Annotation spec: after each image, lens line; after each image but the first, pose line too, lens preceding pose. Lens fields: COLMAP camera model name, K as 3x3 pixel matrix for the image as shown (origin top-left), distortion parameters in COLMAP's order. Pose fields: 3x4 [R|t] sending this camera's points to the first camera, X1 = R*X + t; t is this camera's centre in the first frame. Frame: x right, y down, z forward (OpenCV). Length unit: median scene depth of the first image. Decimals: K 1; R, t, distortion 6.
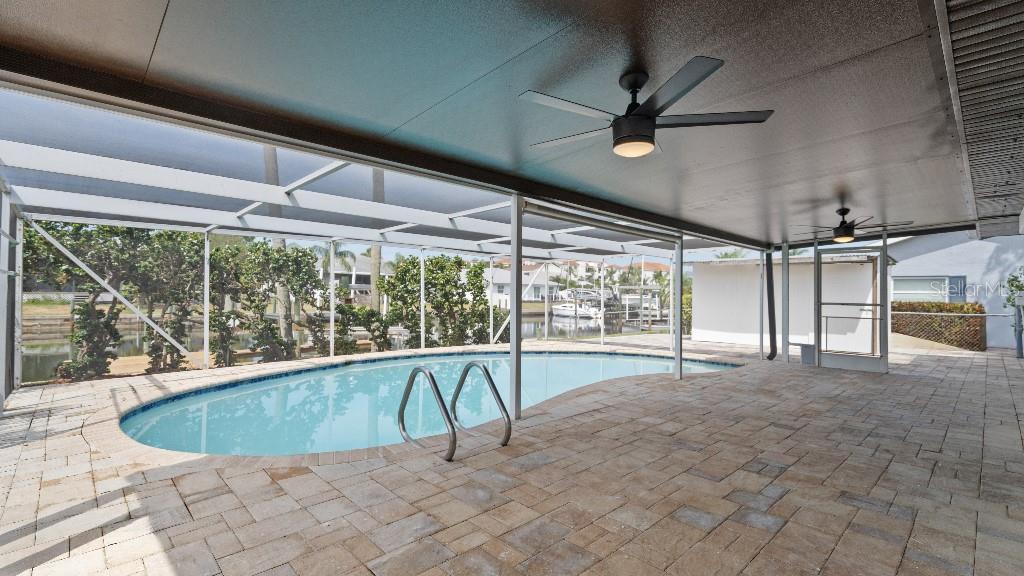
lens RADIAL K [[457.7, 0, 516.6], [0, 457.7, 292.0], [0, 0, 1]] dist [-0.001813, 0.000002]
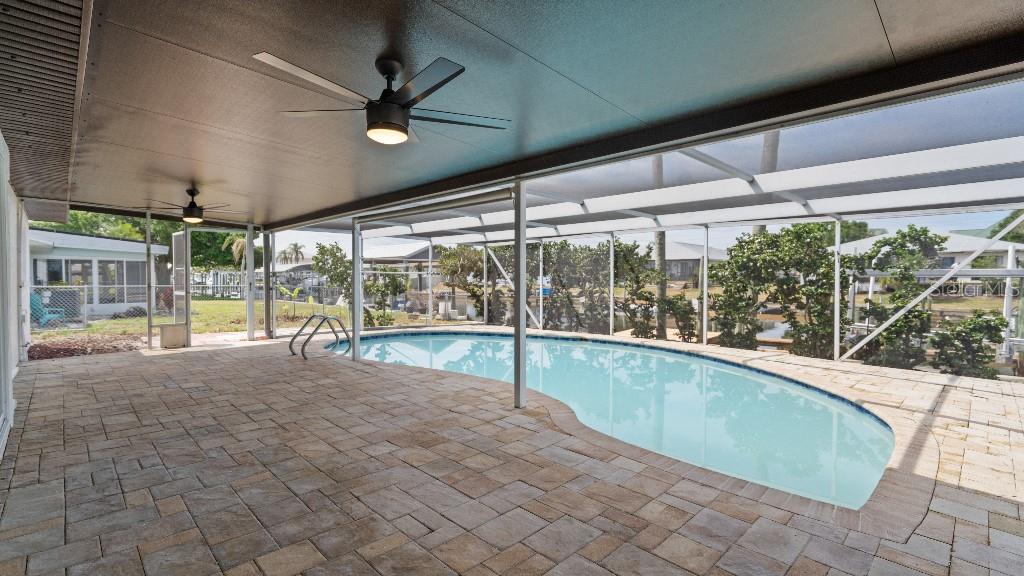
lens RADIAL K [[457.7, 0, 516.6], [0, 457.7, 292.0], [0, 0, 1]] dist [-0.001813, 0.000002]
pose [[0.007607, 0.017720, -0.999814, 1.011002], [-0.001481, 0.999842, 0.017710, 0.017450], [0.999970, 0.001346, 0.007632, 0.991442]]
